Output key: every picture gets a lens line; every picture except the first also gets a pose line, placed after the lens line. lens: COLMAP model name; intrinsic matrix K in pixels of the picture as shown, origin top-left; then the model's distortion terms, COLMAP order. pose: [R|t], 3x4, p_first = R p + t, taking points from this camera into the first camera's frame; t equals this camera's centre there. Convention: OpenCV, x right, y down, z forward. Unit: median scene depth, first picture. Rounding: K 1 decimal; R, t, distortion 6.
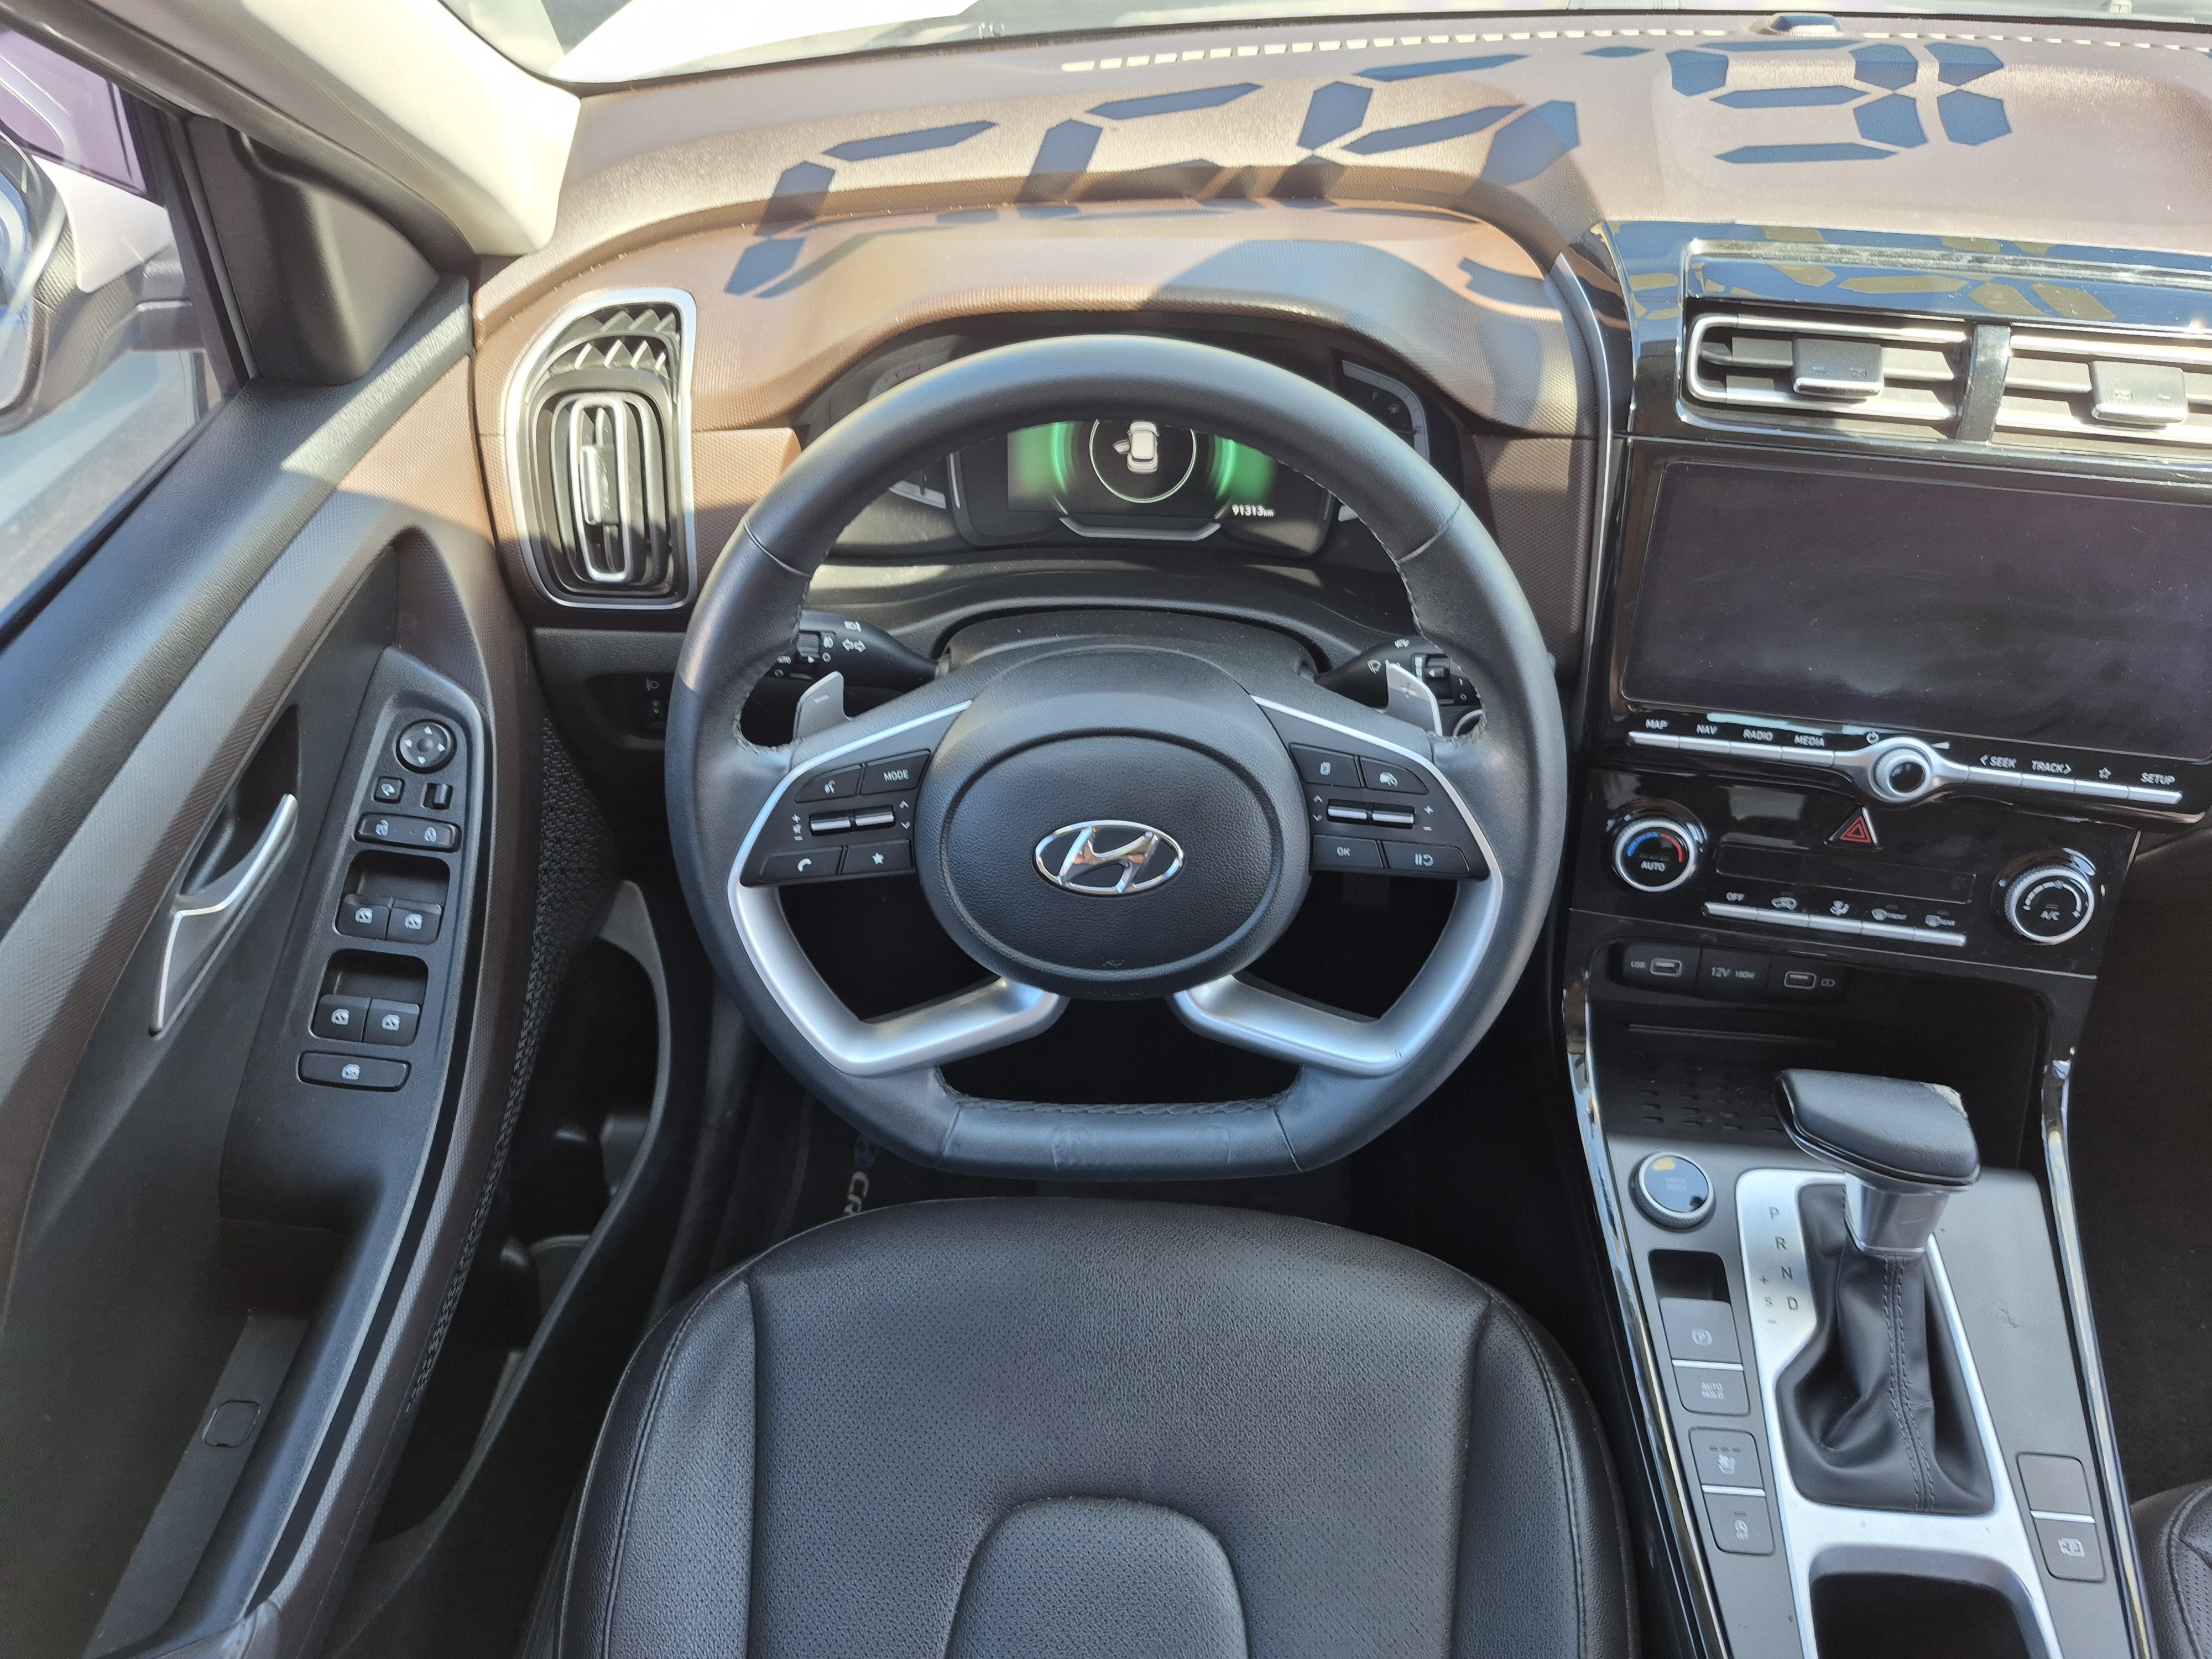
lens RADIAL K [[1554.6, 0, 1111.4], [0, 1554.6, 823.2], [0, 0, 1]] dist [0.087426, -0.139251]
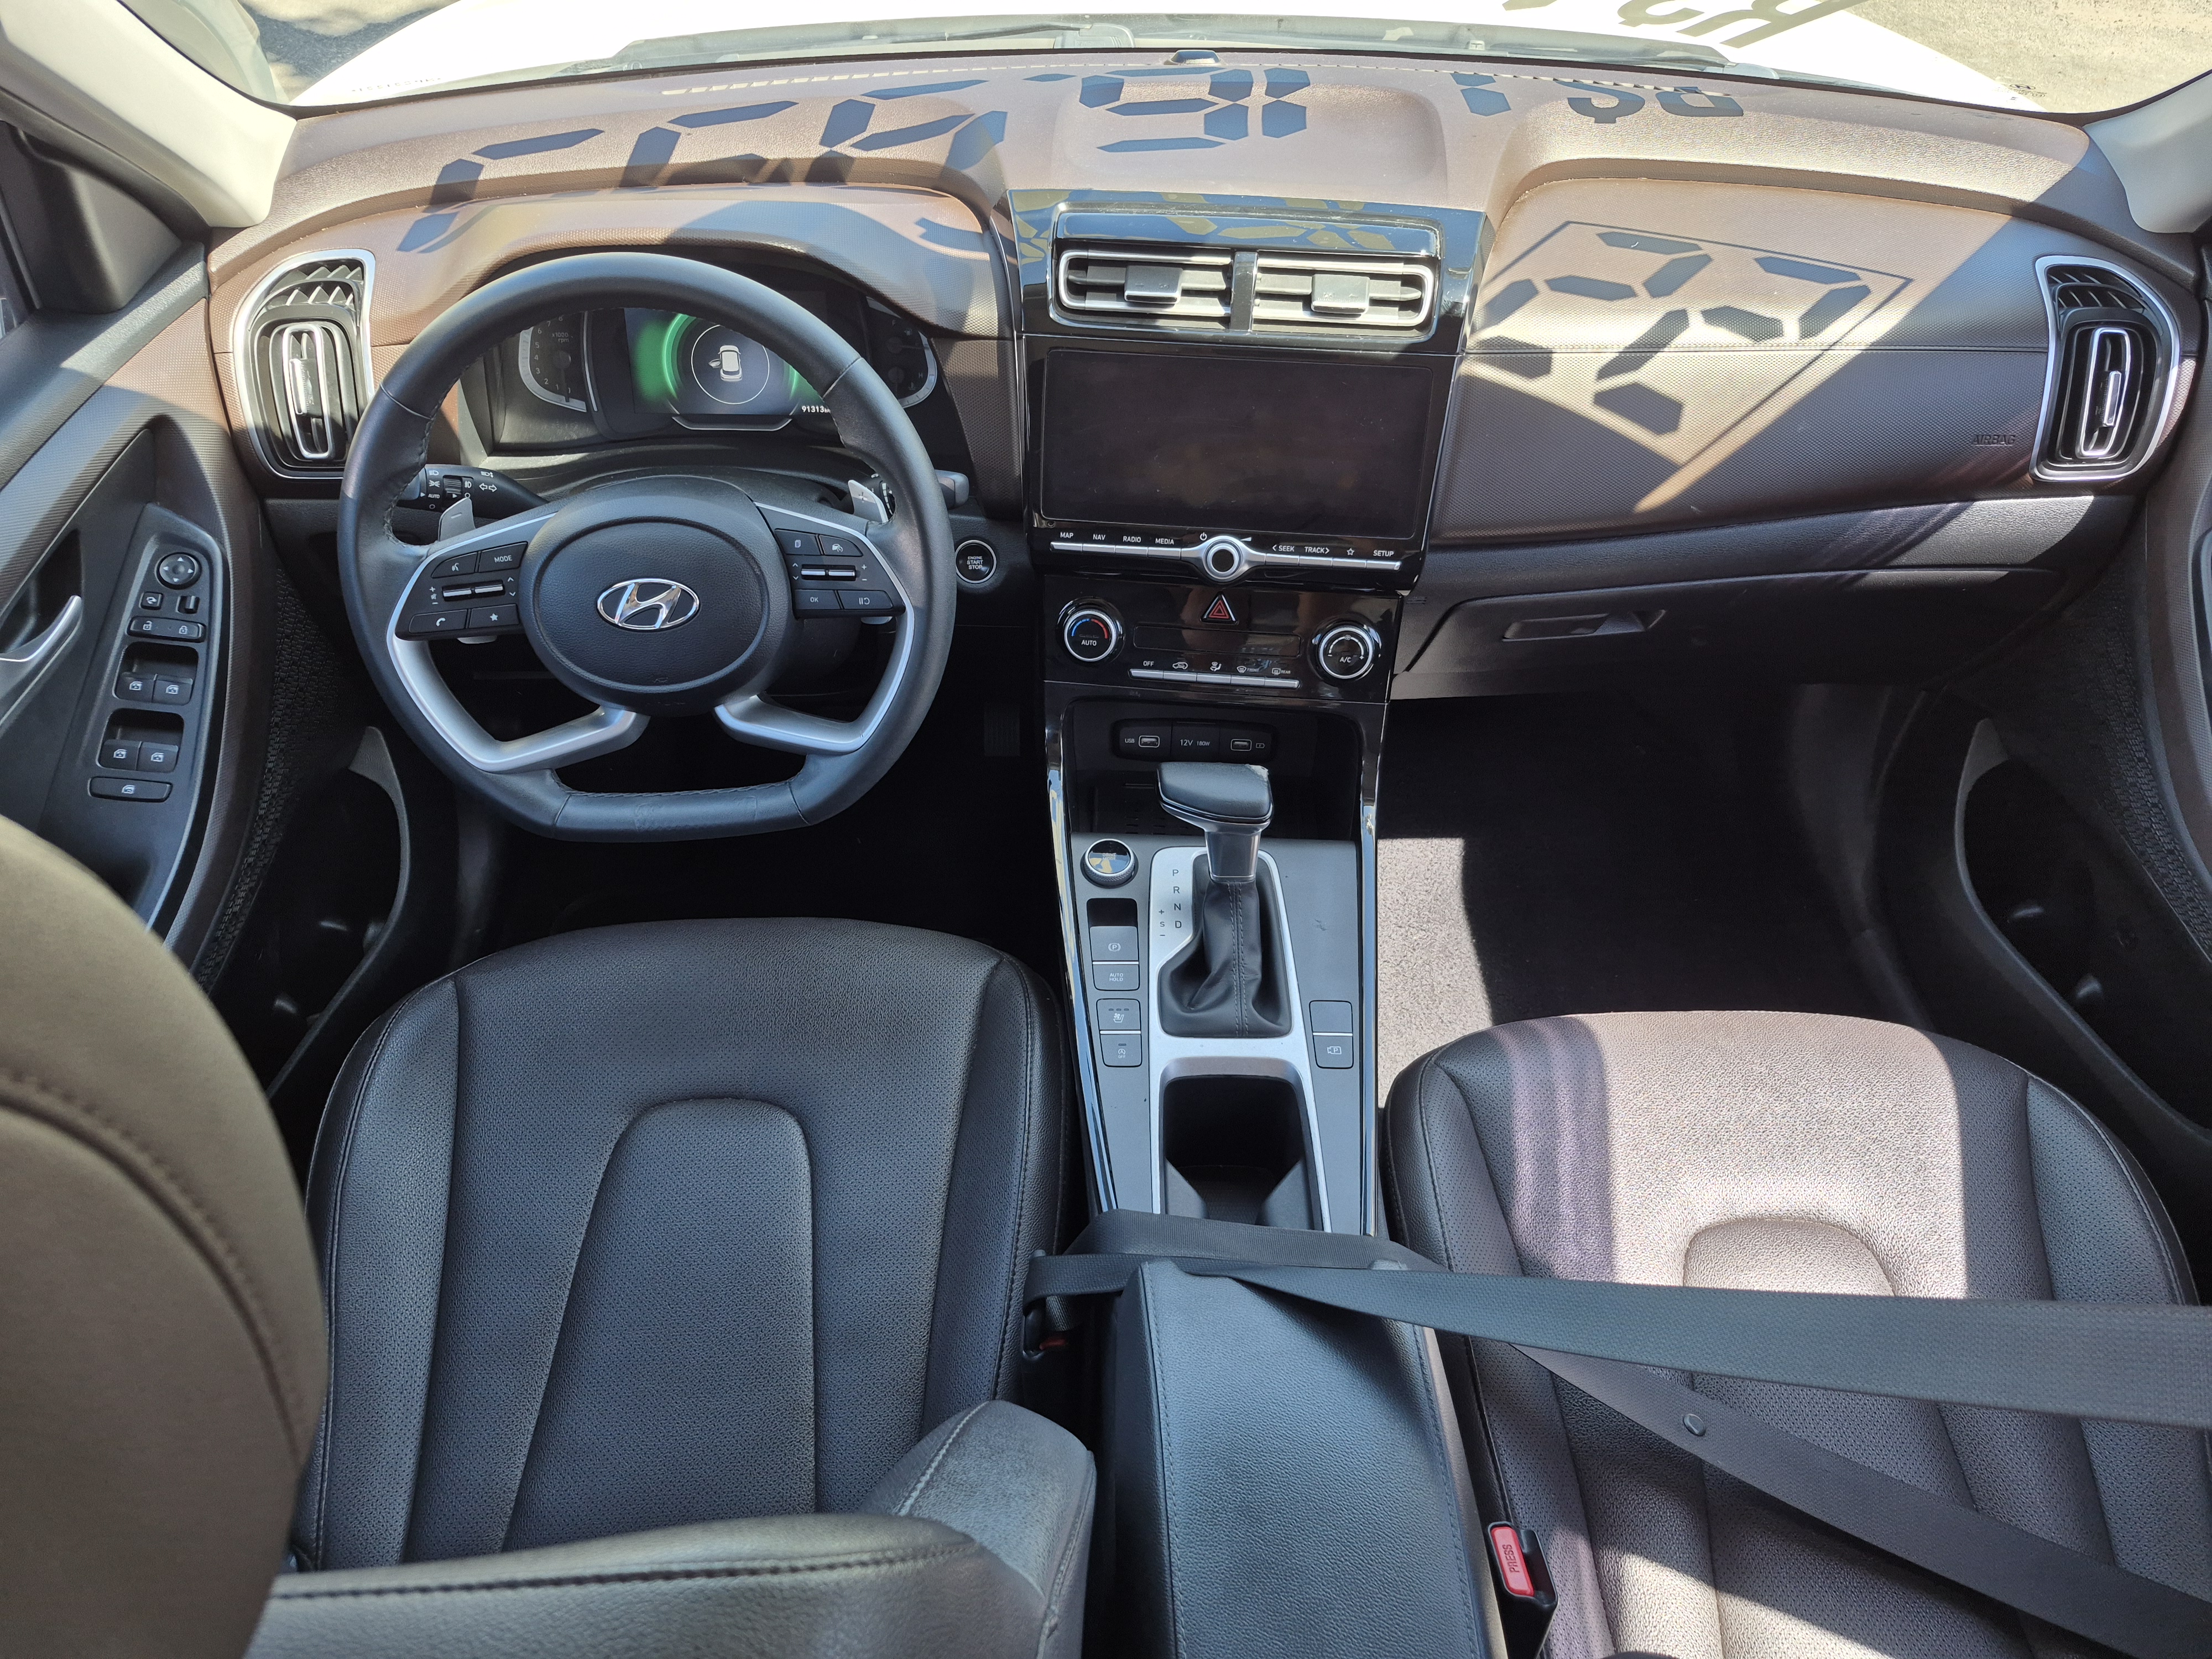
lens RADIAL K [[1489.2, 0, 1106.0], [0, 1489.2, 829.5], [0, 0, 1]] dist [0.083291, -0.117630]
pose [[0.995524, -0.047143, 0.081915, 0.262668], [0.048295, 0.998759, -0.012130, 0.236128], [-0.081241, 0.016031, 0.996566, -0.399815]]
